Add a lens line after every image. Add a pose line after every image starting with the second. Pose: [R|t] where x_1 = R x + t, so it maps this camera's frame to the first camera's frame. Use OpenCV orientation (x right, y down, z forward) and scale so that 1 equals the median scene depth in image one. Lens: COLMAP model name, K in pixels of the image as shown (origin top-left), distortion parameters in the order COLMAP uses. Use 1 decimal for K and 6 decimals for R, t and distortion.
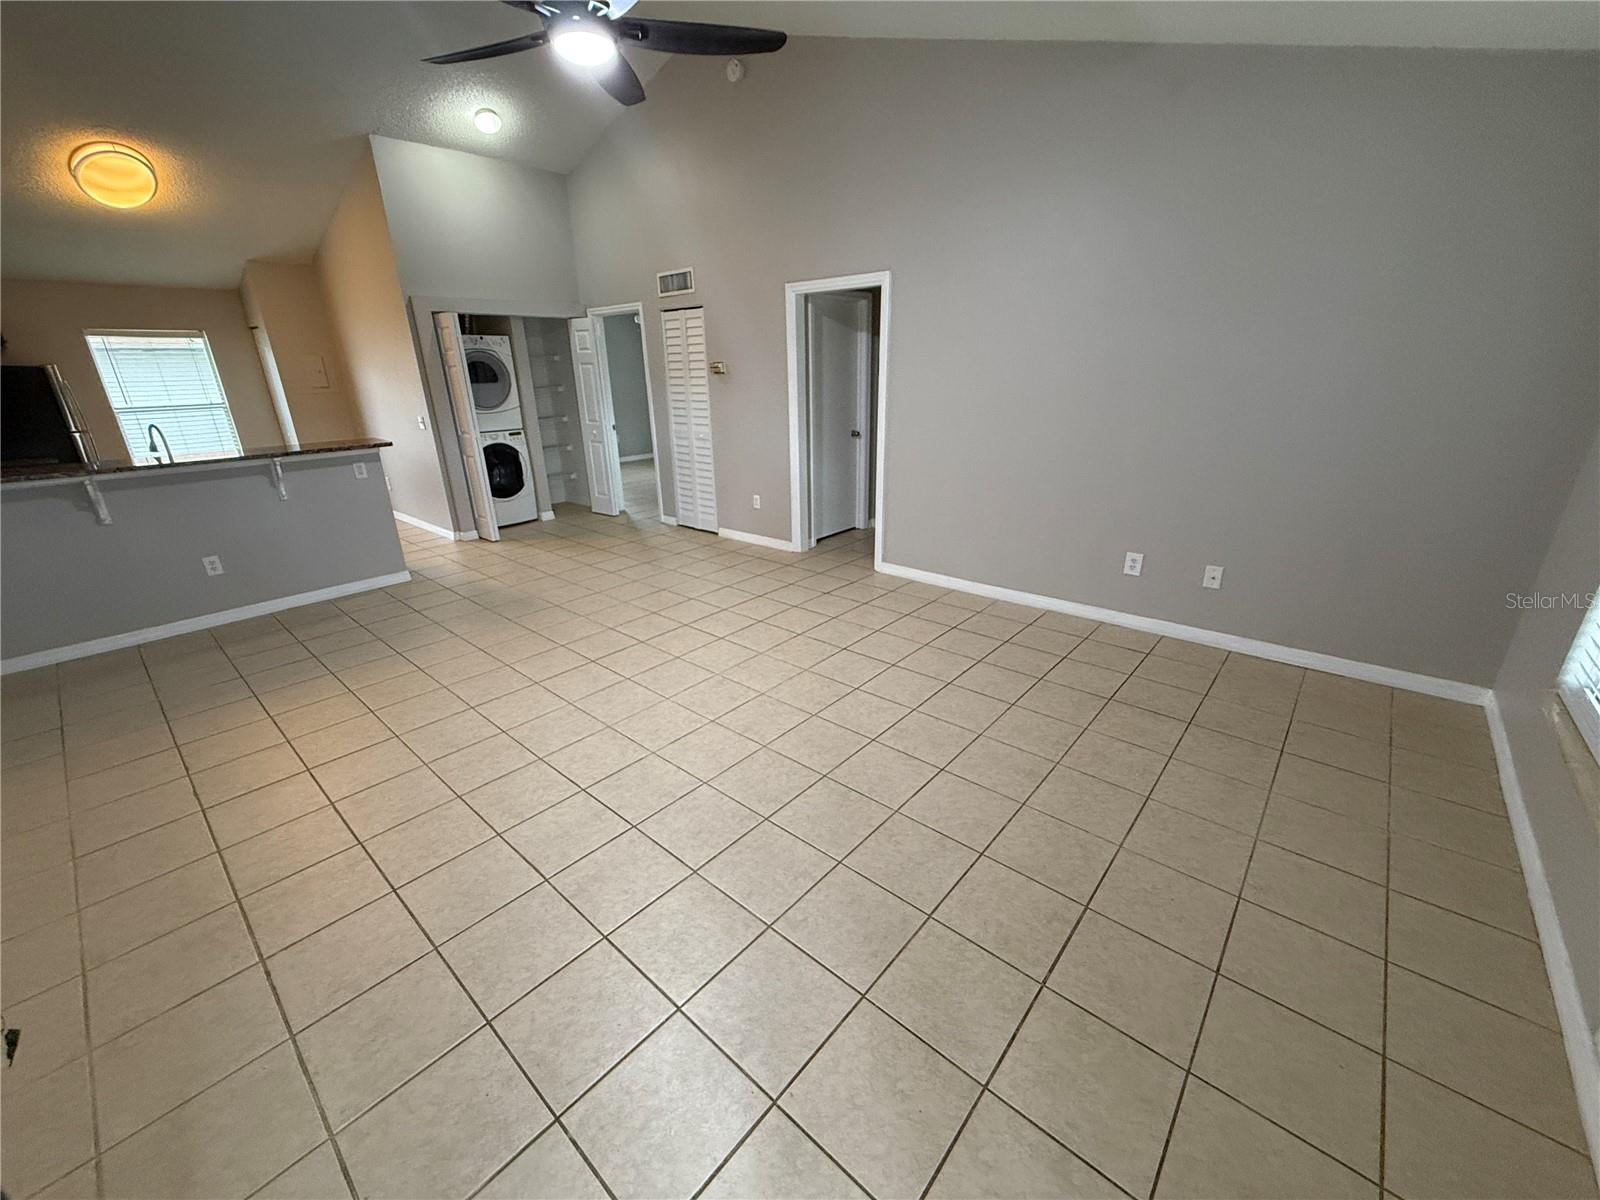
lens RADIAL K [[636.2, 0, 800.0], [0, 636.2, 600.0], [0, 0, 1]] dist [-0.001761, 0.000007]
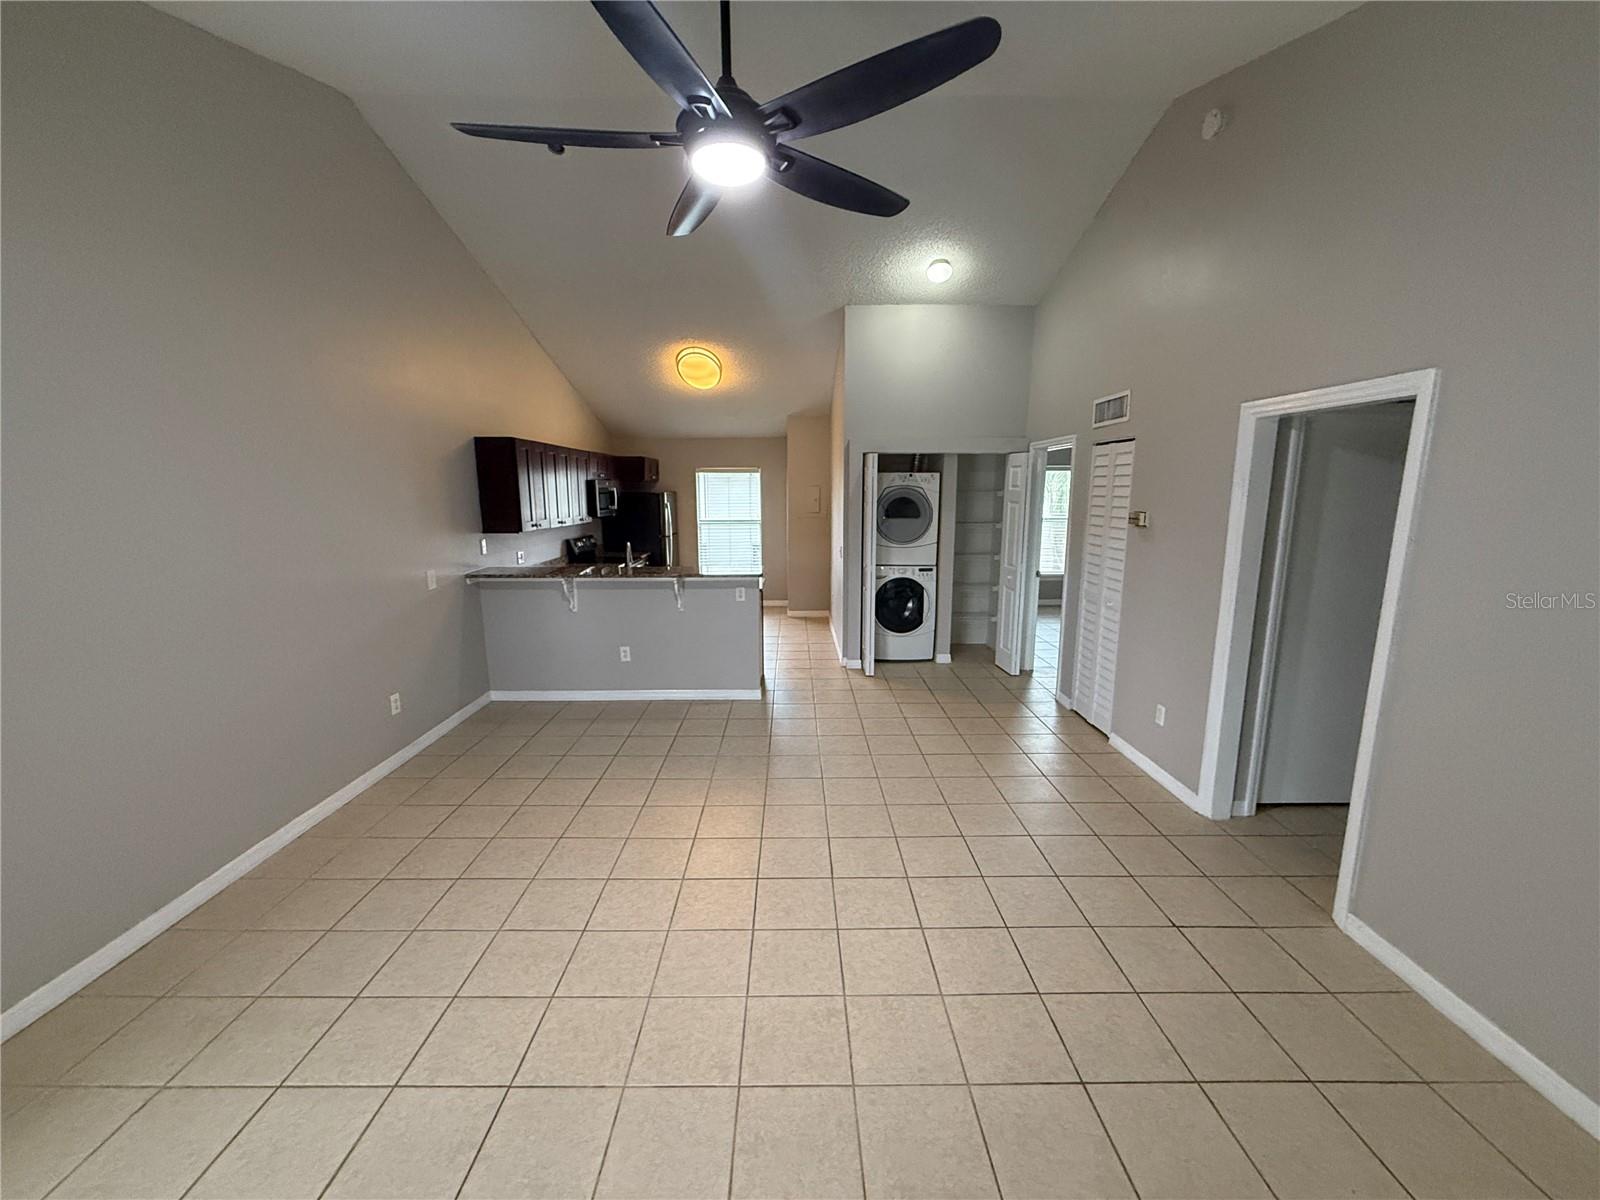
lens RADIAL K [[636.2, 0, 800.0], [0, 636.2, 600.0], [0, 0, 1]] dist [-0.001761, 0.000007]
pose [[0.659319, 0.148909, -0.736970, 0.153390], [-0.271095, 0.961341, -0.048286, -0.134741], [0.701289, 0.231625, 0.674198, 0.262635]]
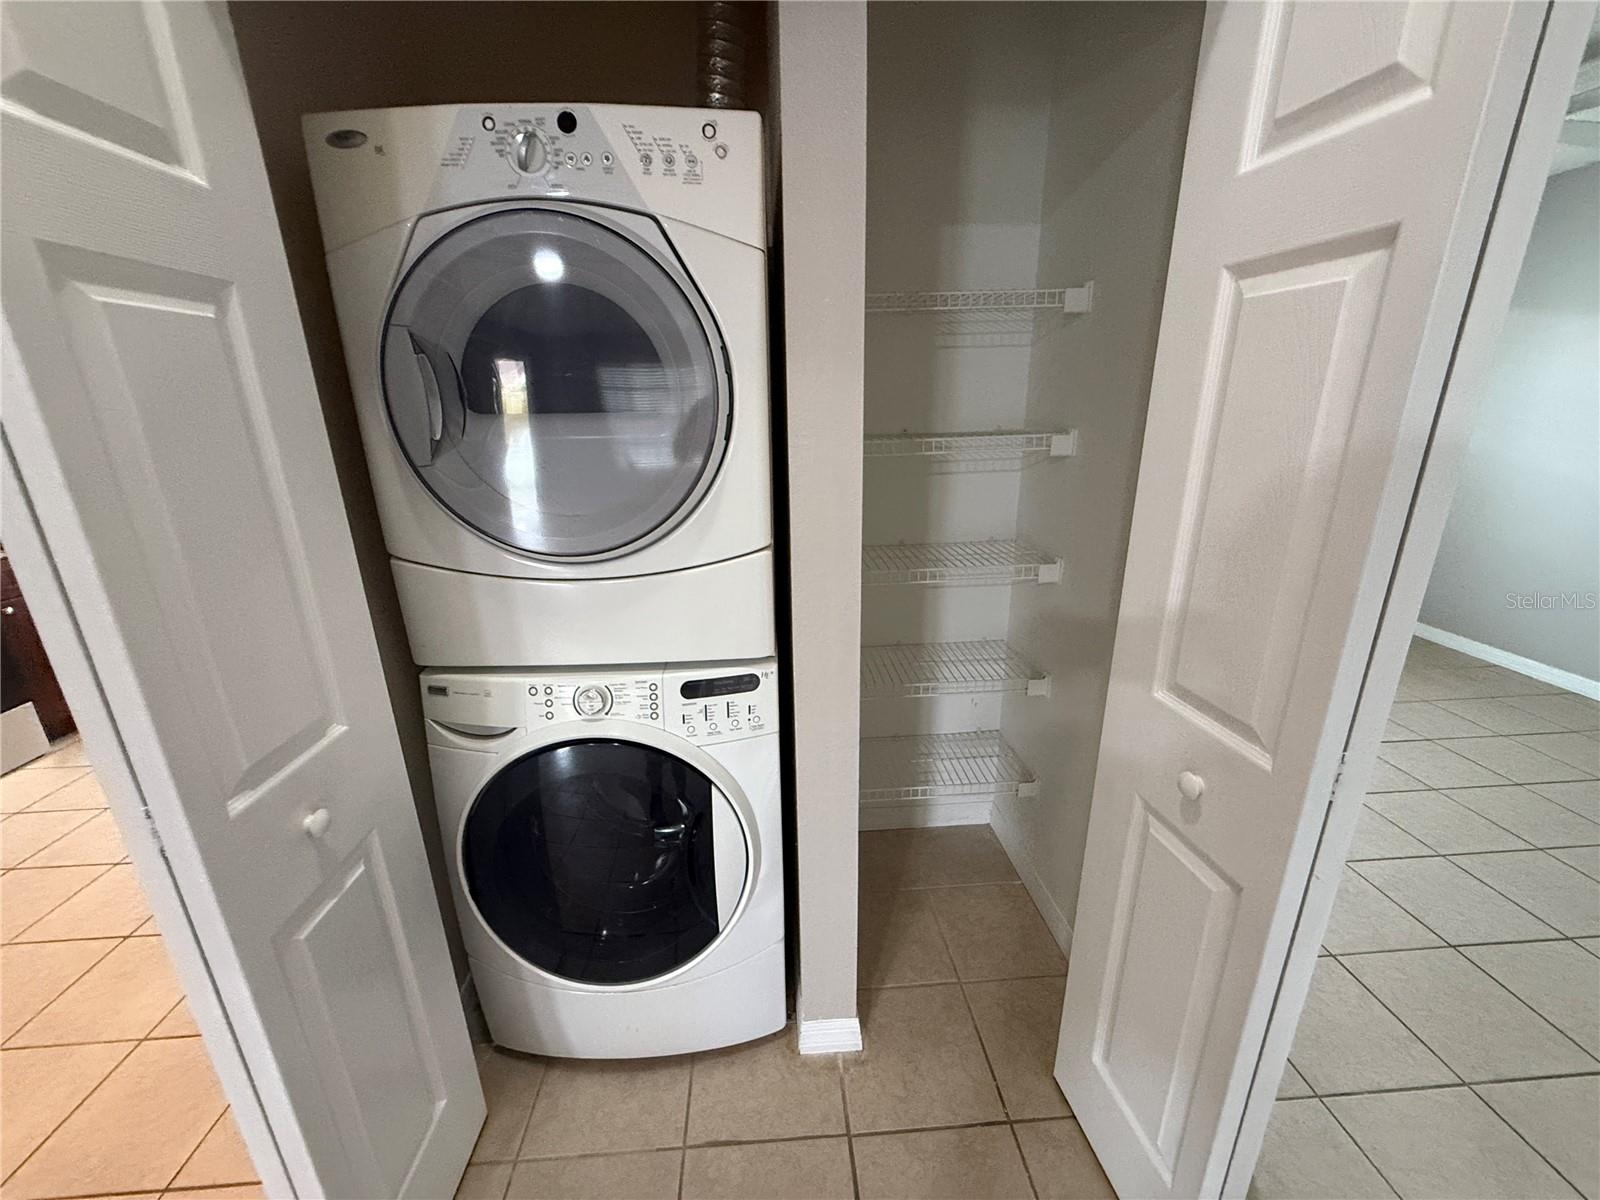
lens RADIAL K [[636.2, 0, 800.0], [0, 636.2, 600.0], [0, 0, 1]] dist [-0.001761, 0.000007]
pose [[0.710136, 0.215623, -0.670234, -0.348981], [-0.243748, 0.968374, 0.053279, -0.336689], [0.660526, 0.125533, 0.740235, 0.976761]]
